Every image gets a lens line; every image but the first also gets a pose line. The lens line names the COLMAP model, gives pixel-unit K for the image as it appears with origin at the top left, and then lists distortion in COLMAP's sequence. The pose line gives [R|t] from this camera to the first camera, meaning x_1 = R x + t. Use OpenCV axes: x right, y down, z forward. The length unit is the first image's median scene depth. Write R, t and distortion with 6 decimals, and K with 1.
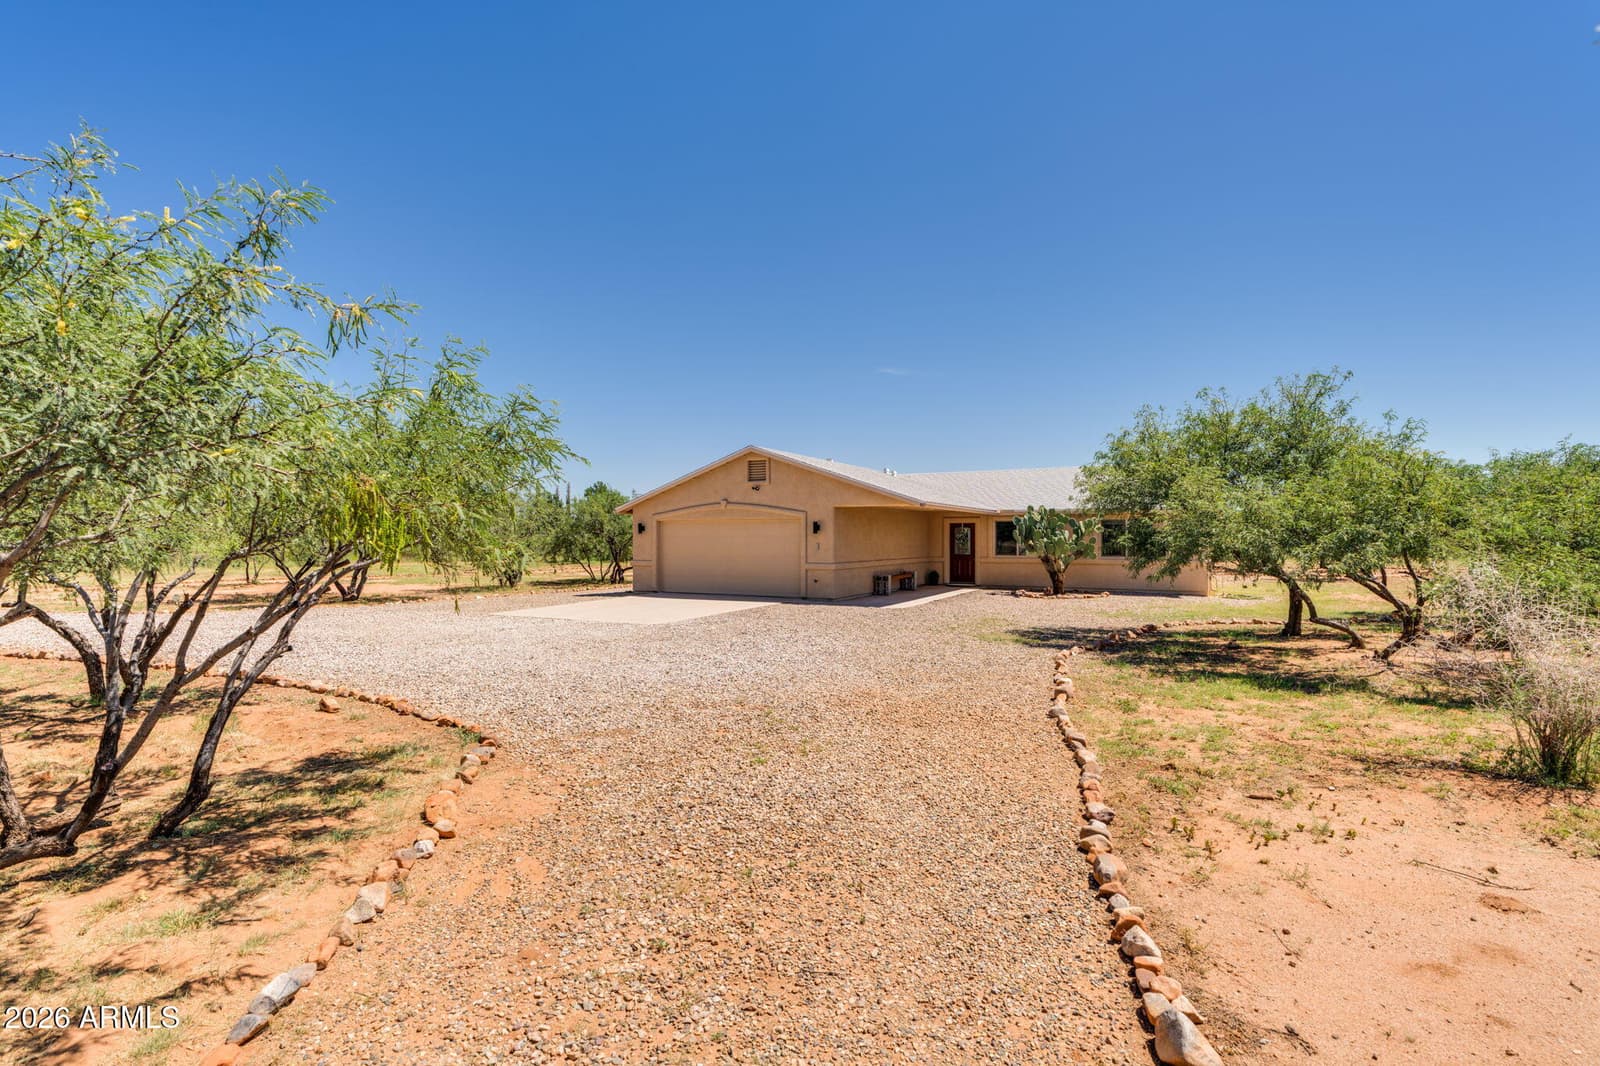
lens RADIAL K [[762.1, 0, 811.5], [0, 762.1, 534.4], [0, 0, 1]] dist [-0.004208, -0.000030]
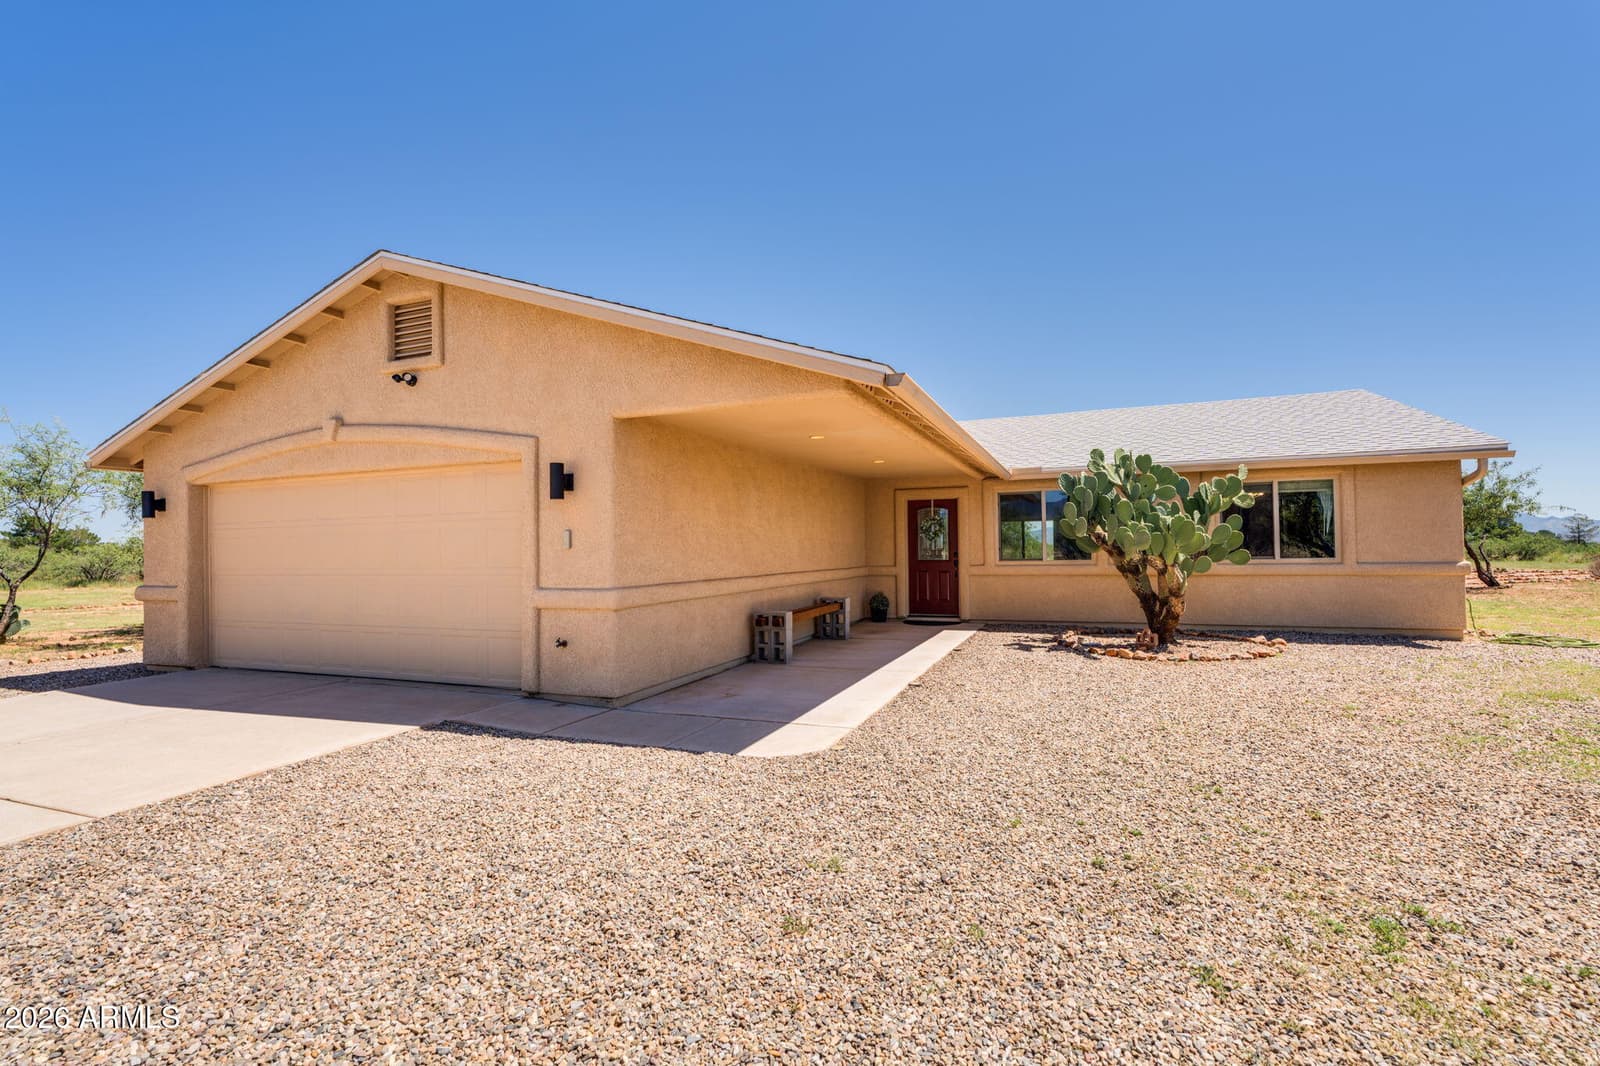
lens RADIAL K [[727.9, 0, 805.4], [0, 727.9, 534.6], [0, 0, 1]] dist [0.000644, 0.000090]
pose [[0.994077, -0.011488, 0.108069, 0.068484], [0.013337, 0.999776, -0.016406, 0.018307], [-0.107857, 0.017750, 0.994008, 0.601214]]
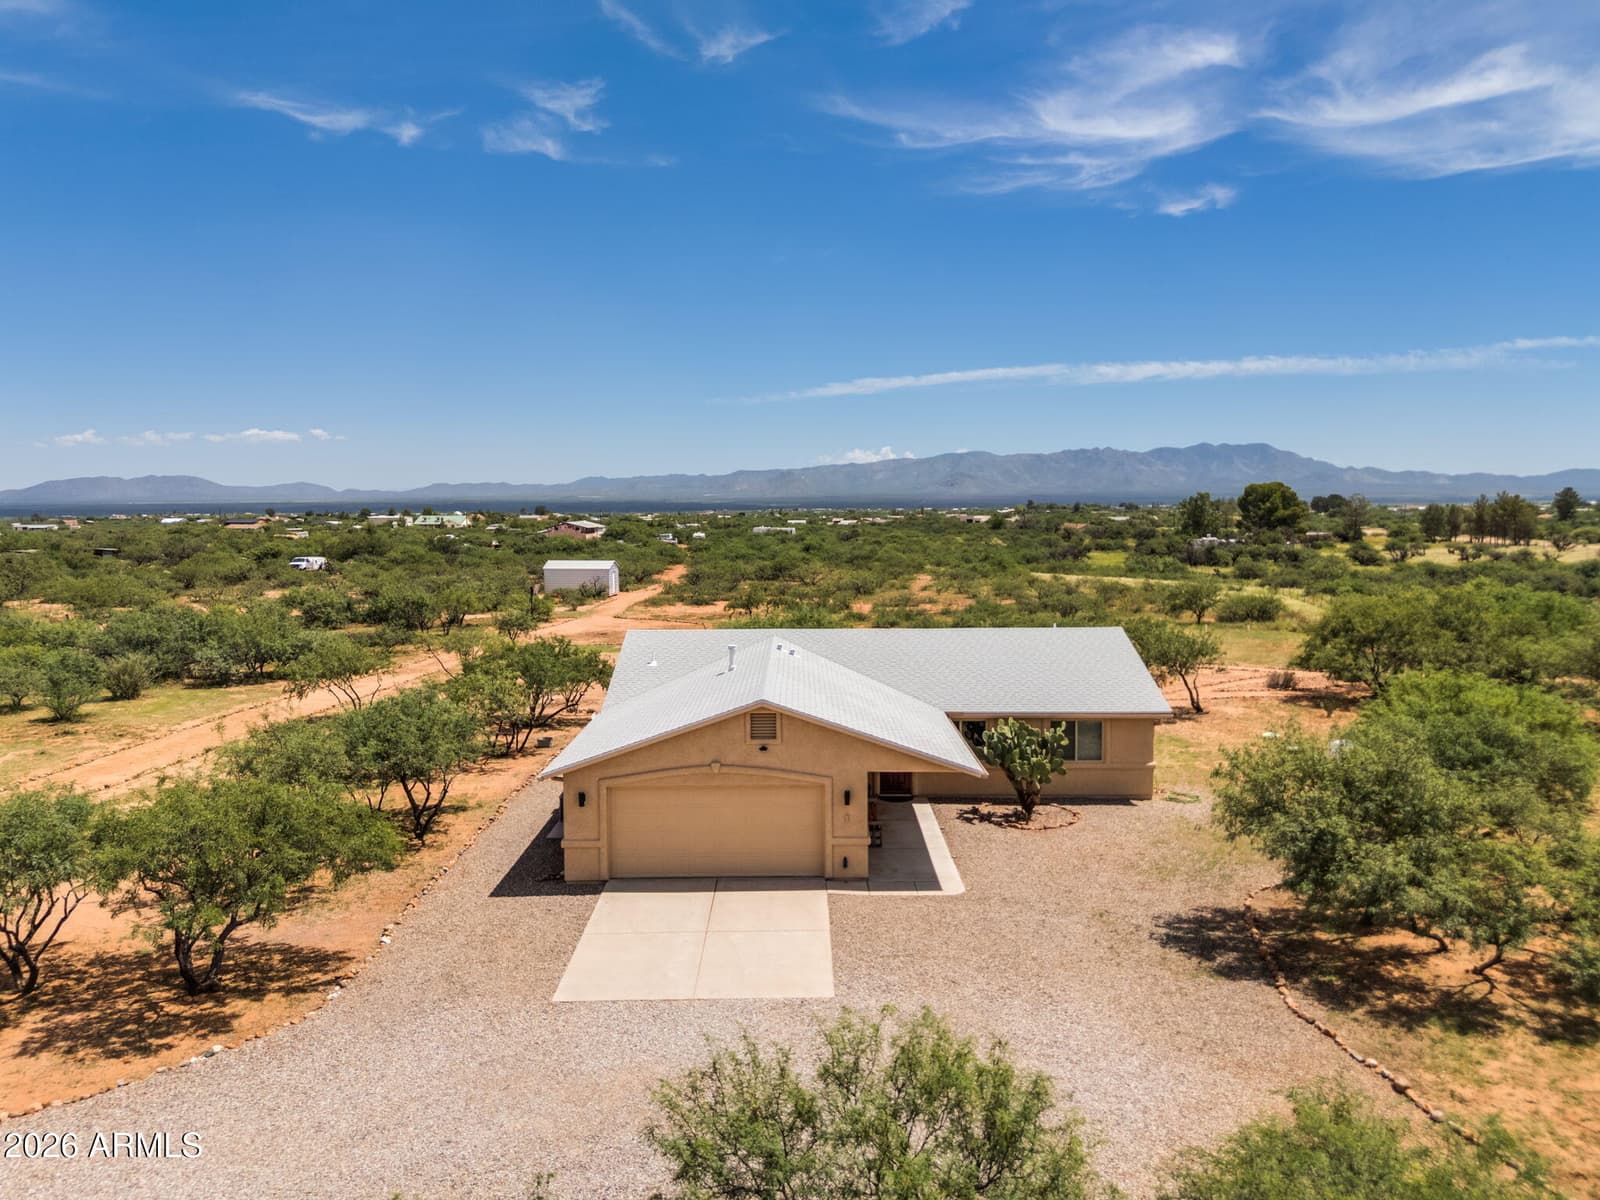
lens RADIAL K [[1196.4, 0, 802.5], [0, 1196.4, 616.9], [0, 0, 1]] dist [0.065418, -0.049548]
pose [[0.884563, -0.043195, 0.464417, -0.579181], [-0.003583, 0.995044, 0.099374, -0.304021], [-0.466408, -0.089566, 0.880024, -0.120358]]
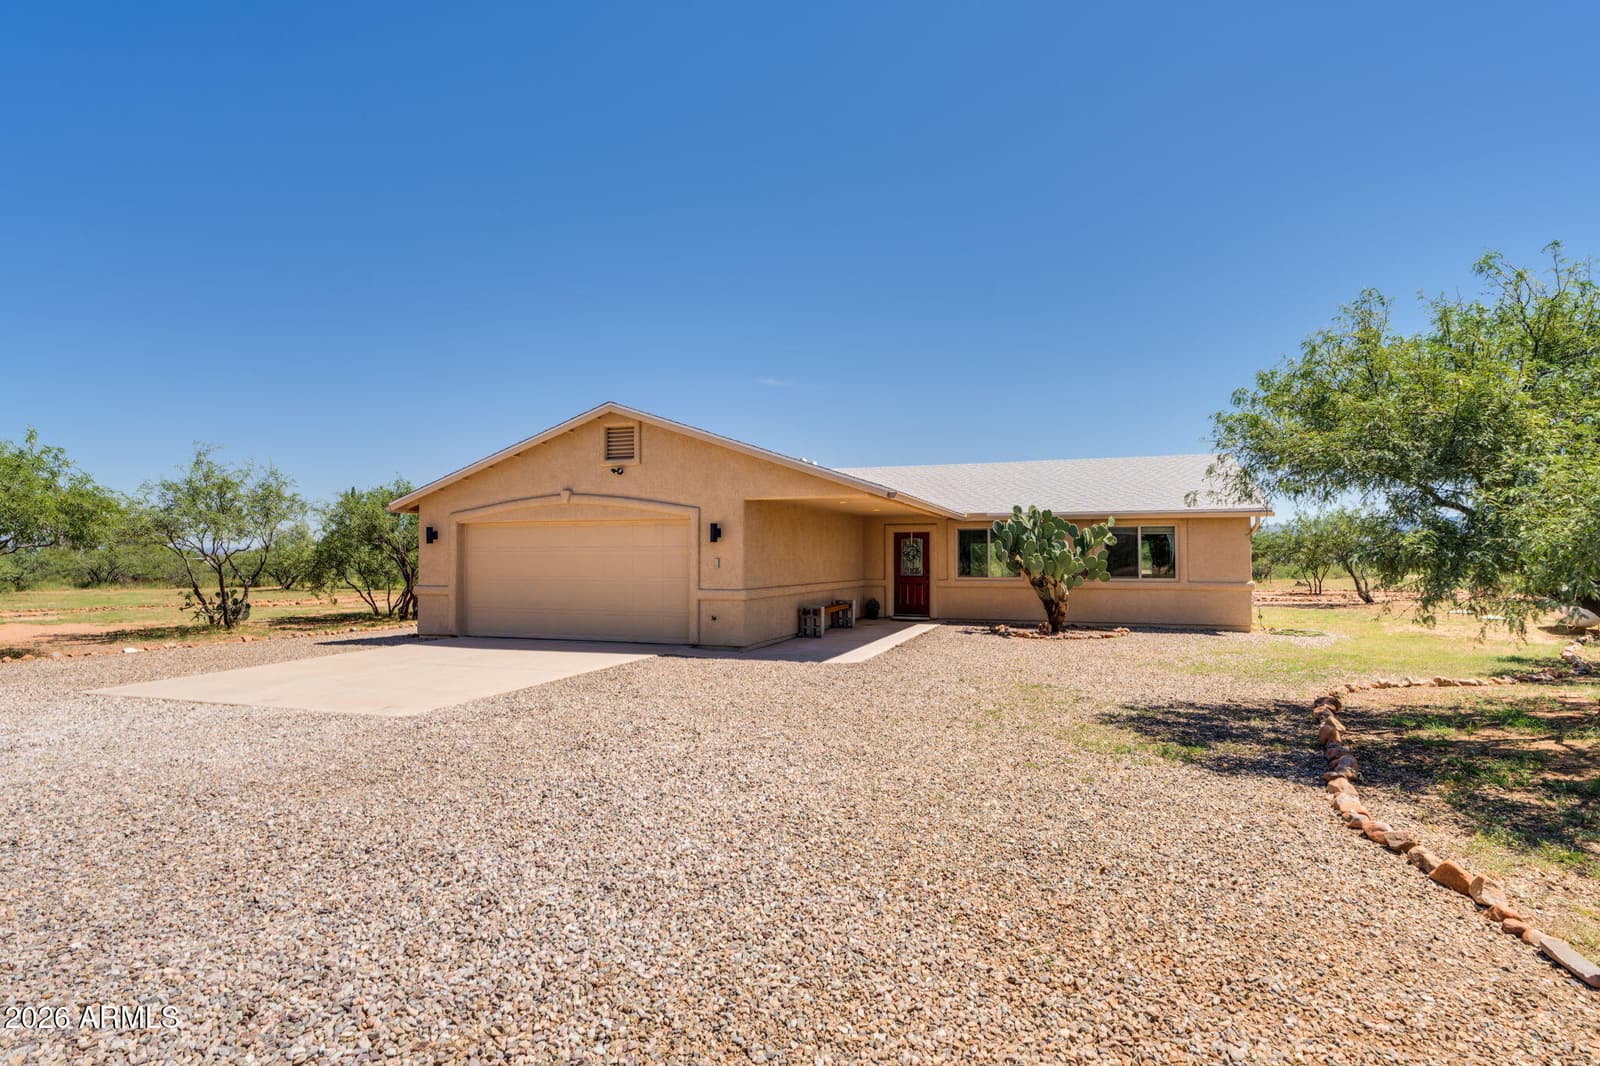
lens RADIAL K [[815.1, 0, 803.5], [0, 815.1, 534.8], [0, 0, 1]] dist [-0.000149, -0.000151]
pose [[0.989475, 0.005082, 0.144615, -0.017010], [-0.001383, 0.999670, -0.025666, 0.008751], [-0.144697, 0.025196, 0.989155, 0.291134]]
